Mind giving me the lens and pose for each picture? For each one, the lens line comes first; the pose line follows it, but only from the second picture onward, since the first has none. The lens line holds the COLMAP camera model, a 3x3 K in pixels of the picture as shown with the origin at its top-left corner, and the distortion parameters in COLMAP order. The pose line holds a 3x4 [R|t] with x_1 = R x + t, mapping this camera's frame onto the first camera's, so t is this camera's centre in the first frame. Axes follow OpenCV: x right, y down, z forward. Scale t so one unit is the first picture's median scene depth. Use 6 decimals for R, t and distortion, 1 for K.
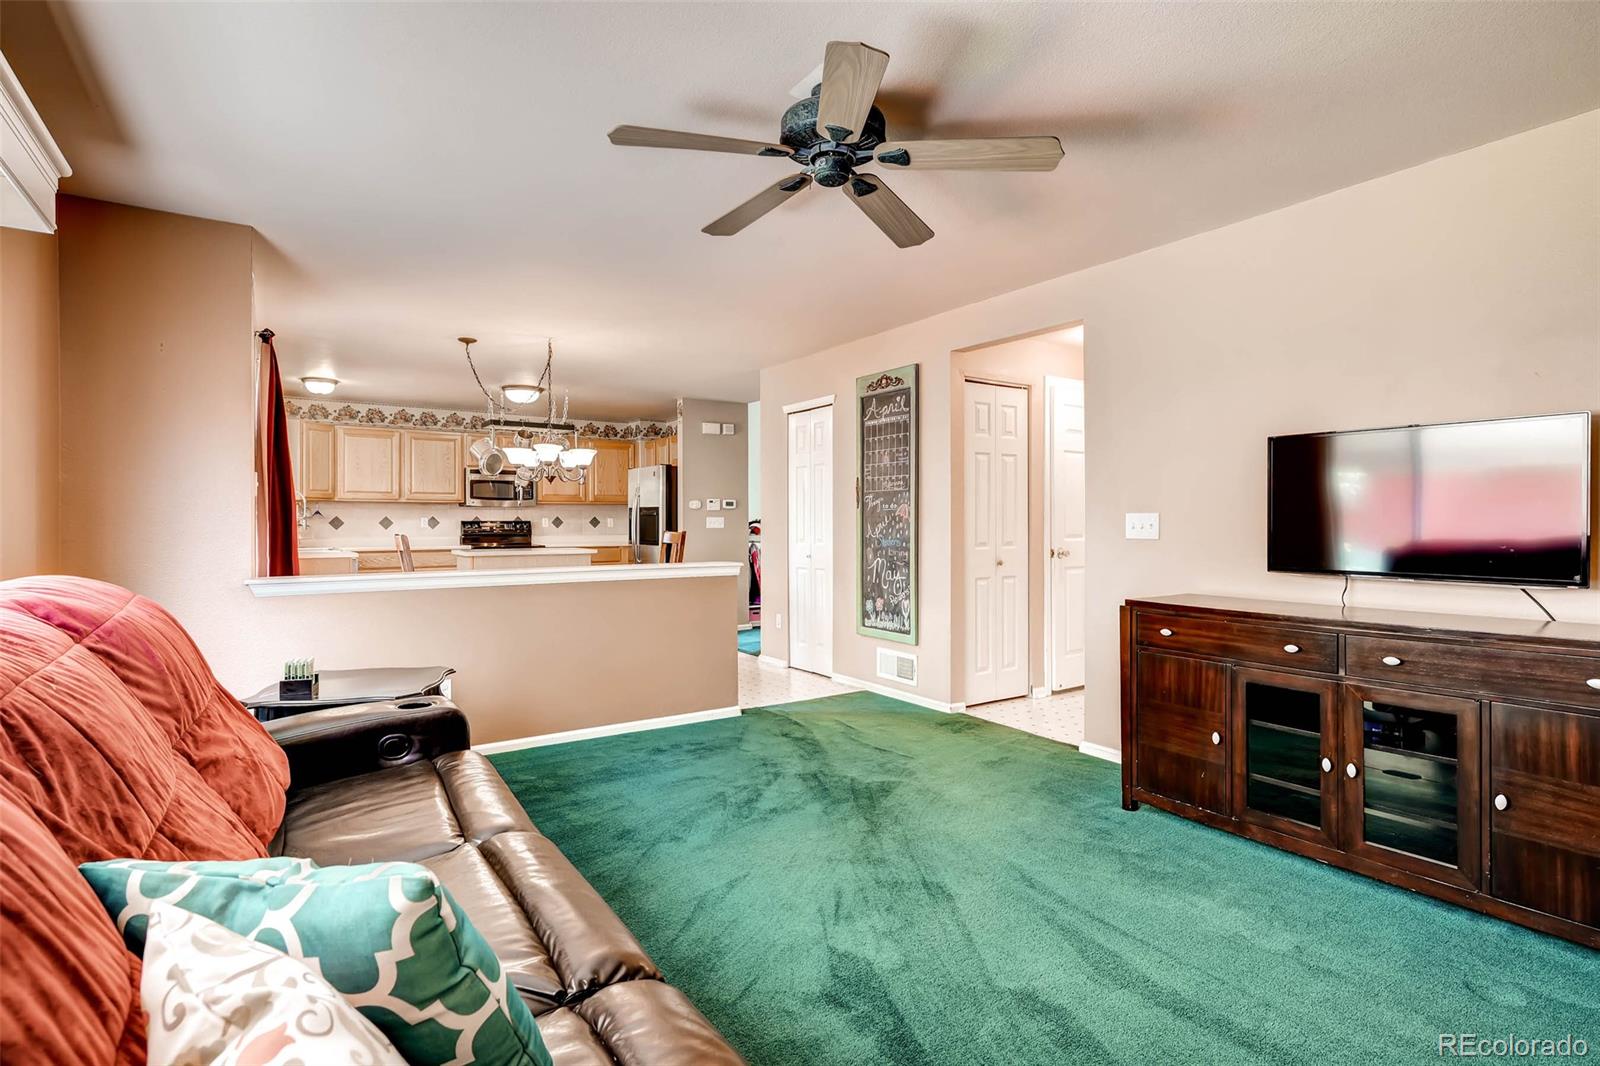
lens RADIAL K [[769.5, 0, 802.3], [0, 769.5, 529.6], [0, 0, 1]] dist [-0.005515, -0.000488]
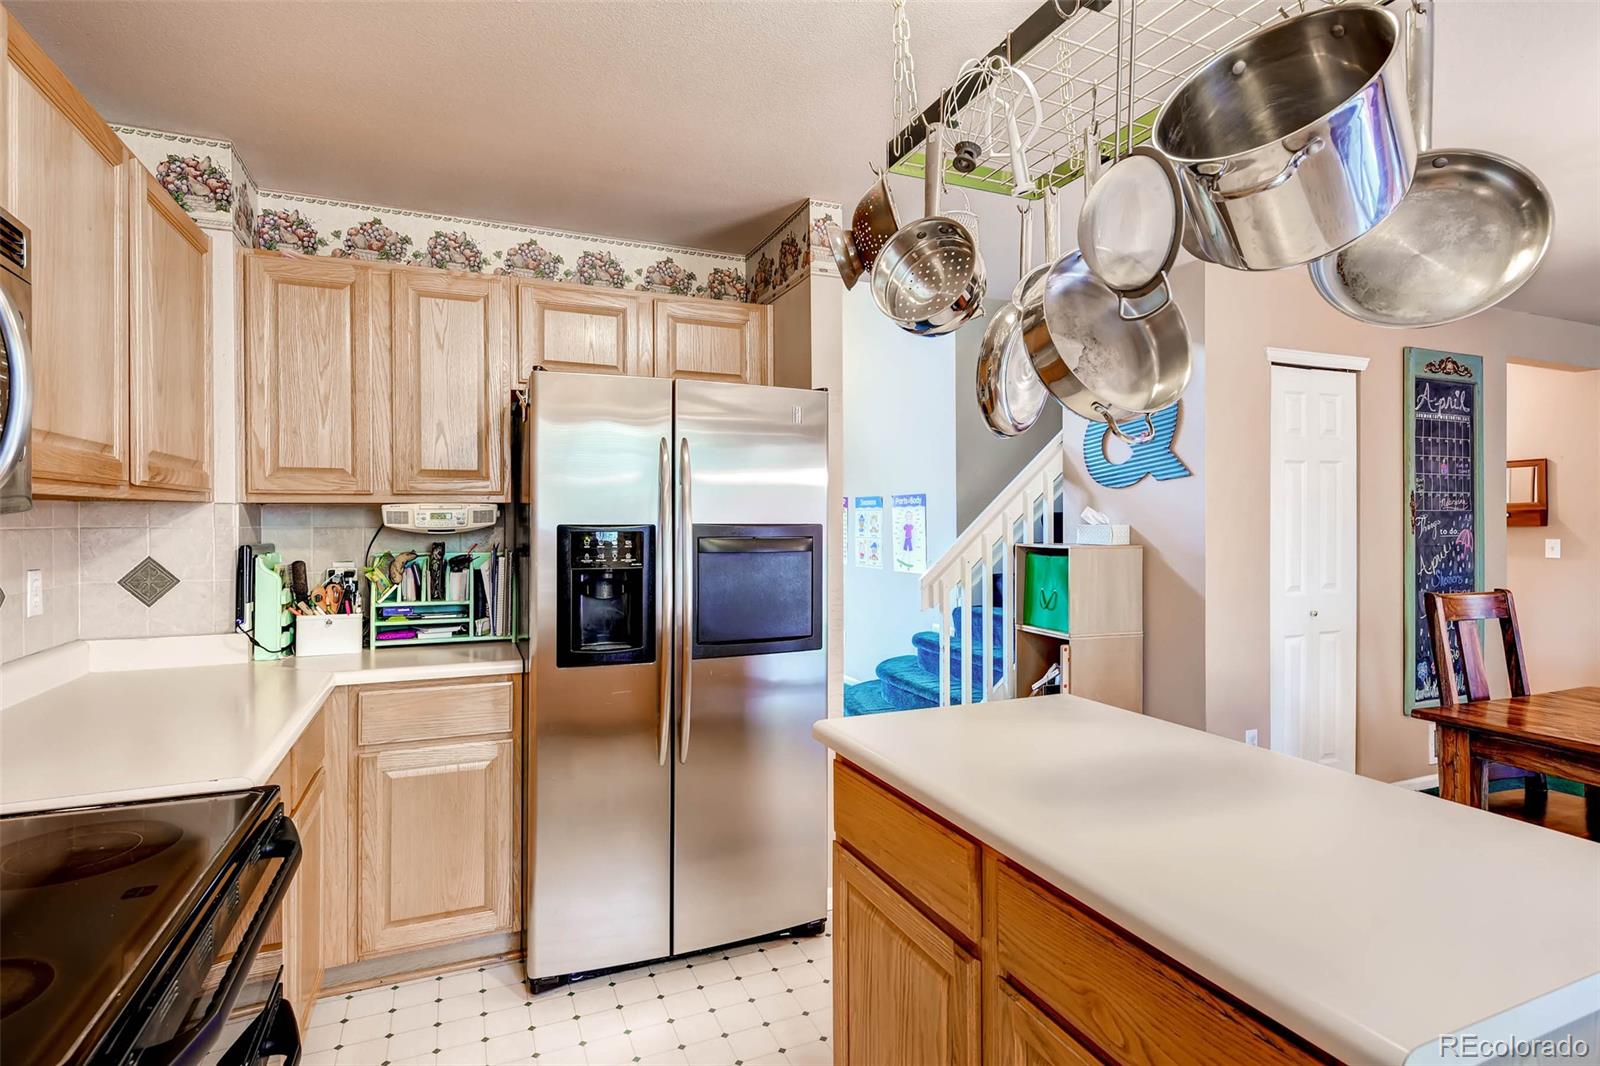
lens RADIAL K [[812.9, 0, 798.8], [0, 812.9, 519.9], [0, 0, 1]] dist [0.008699, -0.000864]
pose [[0.195116, 0.002326, 0.980777, -0.588033], [0.013580, 0.999895, -0.005072, -0.034329], [-0.980686, 0.014309, 0.195064, 1.081454]]
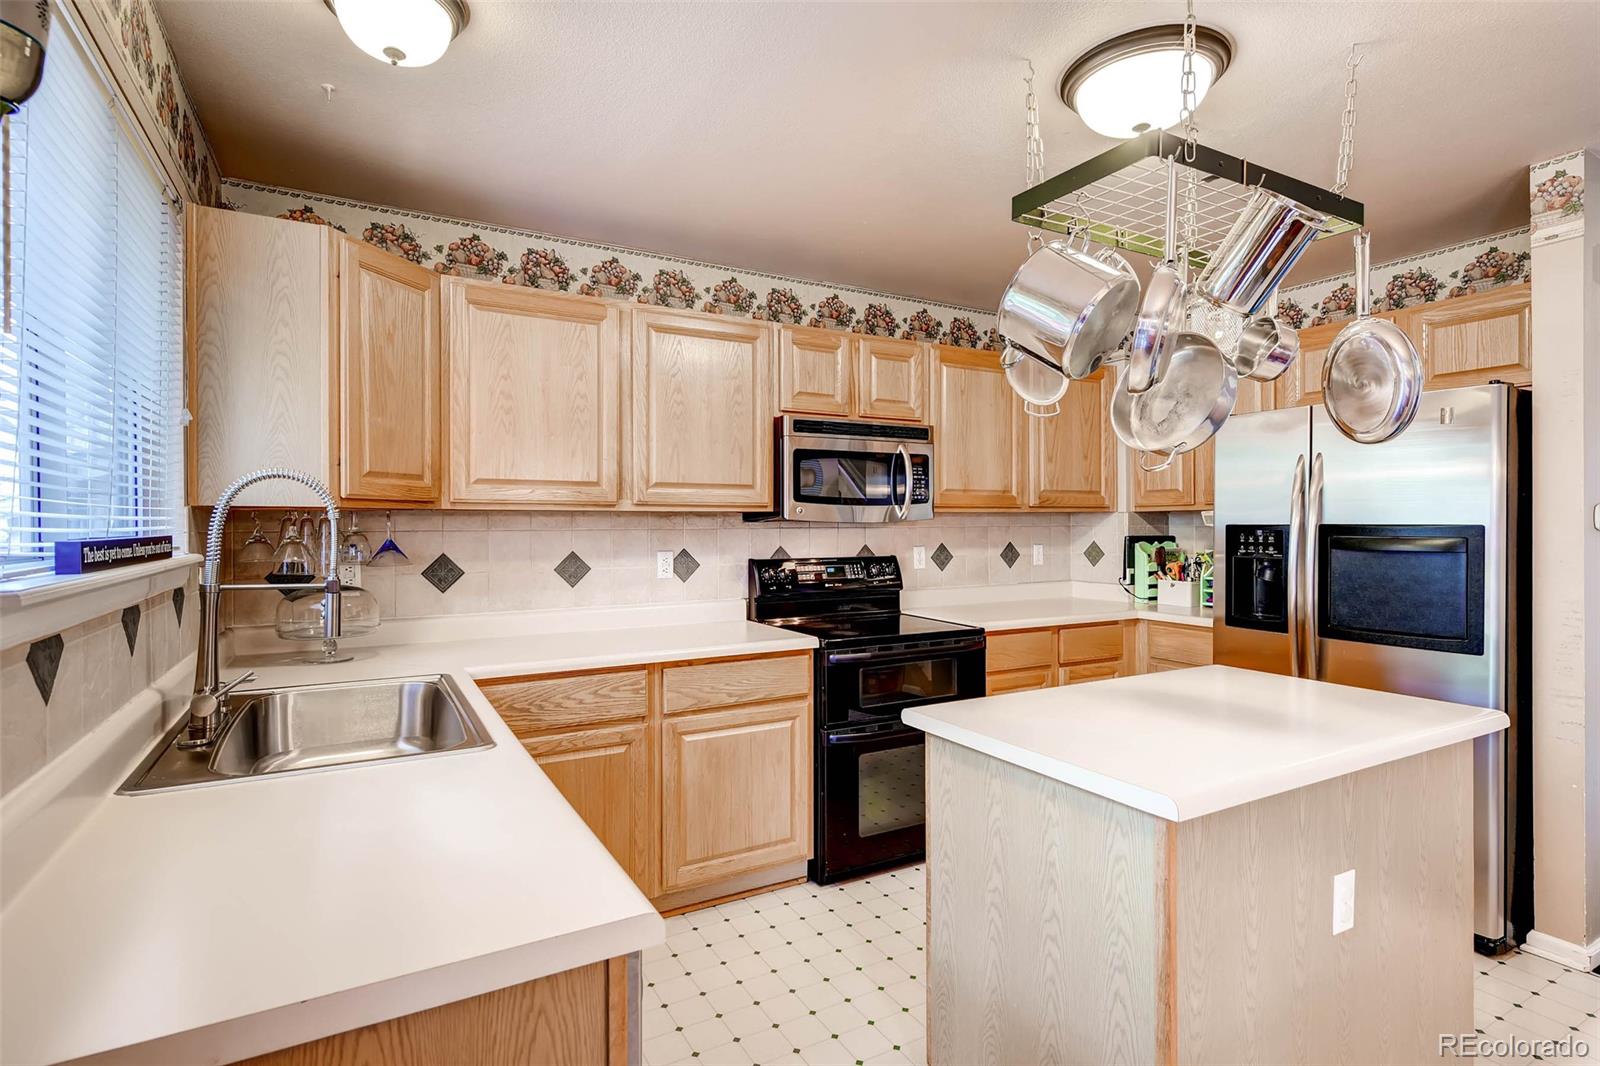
lens RADIAL K [[812.9, 0, 812.0], [0, 812.9, 521.2], [0, 0, 1]] dist [0.008699, -0.000864]
pose [[0.997712, -0.002883, -0.067547, -0.486877], [0.001849, 0.999880, -0.015370, -0.030447], [0.067584, 0.015210, 0.997598, 0.756504]]
